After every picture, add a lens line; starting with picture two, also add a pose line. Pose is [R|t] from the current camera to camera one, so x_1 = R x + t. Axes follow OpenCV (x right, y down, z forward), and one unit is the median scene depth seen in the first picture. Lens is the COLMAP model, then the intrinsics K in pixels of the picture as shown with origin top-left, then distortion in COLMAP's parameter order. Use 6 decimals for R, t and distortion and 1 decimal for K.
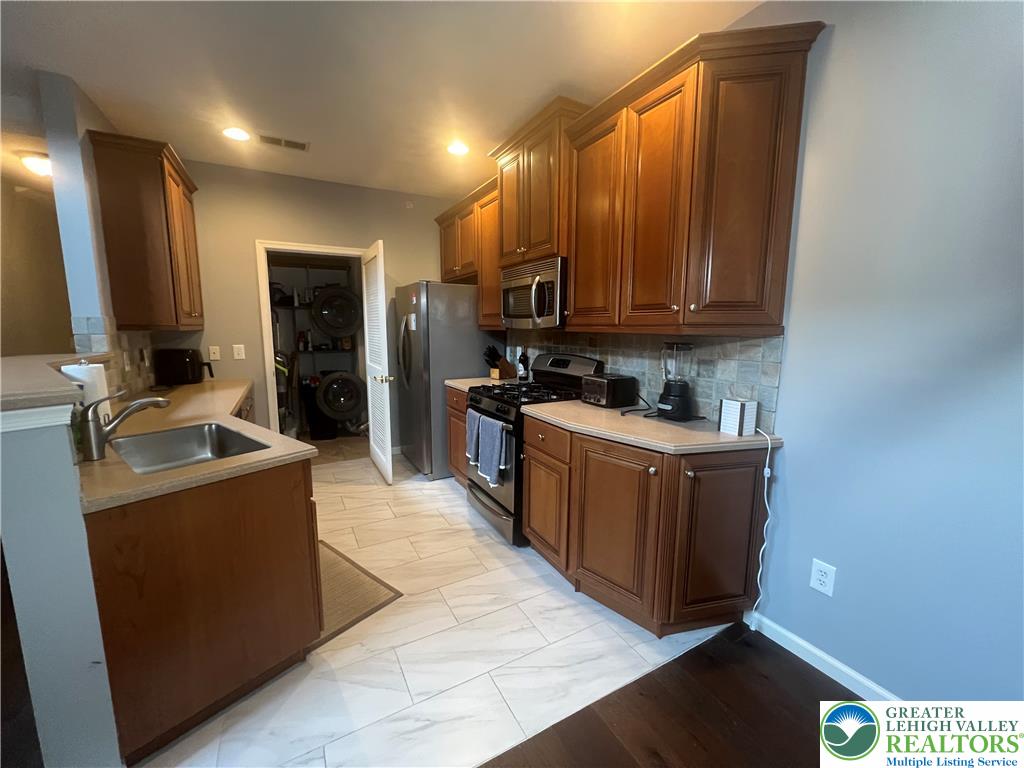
lens RADIAL K [[409.3, 0, 512.1], [0, 409.3, 382.5], [0, 0, 1]] dist [-0.002787, 0.000279]
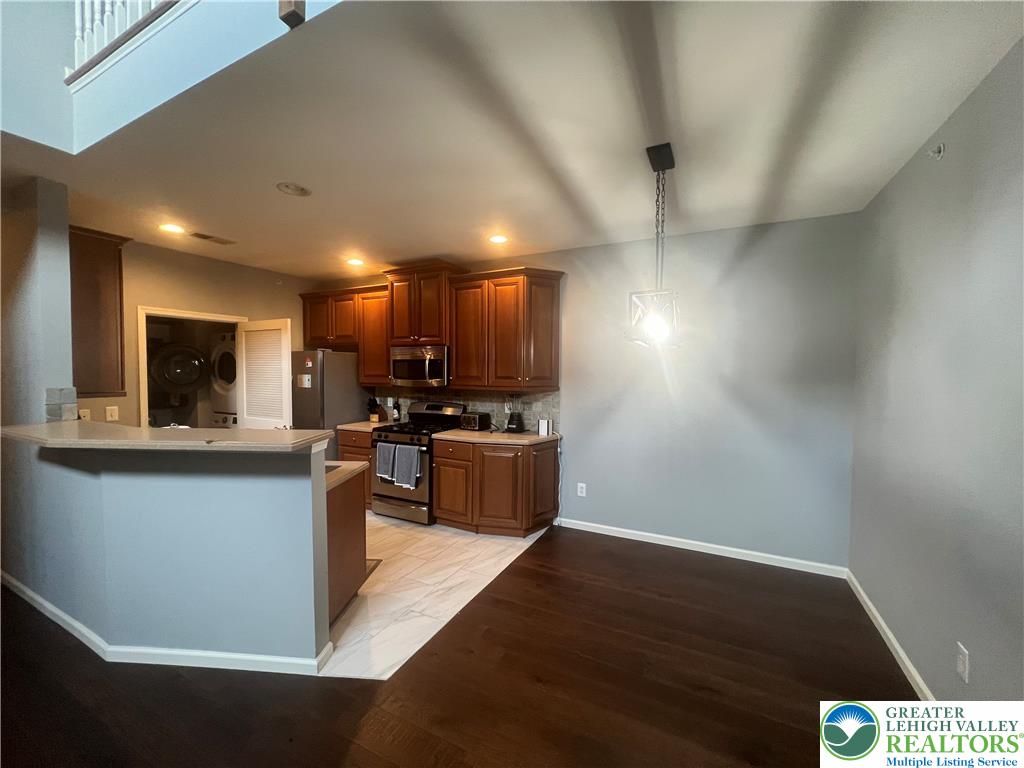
lens RADIAL K [[409.3, 0, 510.2], [0, 409.3, 382.3], [0, 0, 1]] dist [-0.002787, 0.000279]
pose [[0.824577, -0.018273, 0.565455, -0.649042], [0.076116, 0.993974, -0.078876, 0.002449], [-0.560606, 0.108080, 0.820999, -0.562084]]
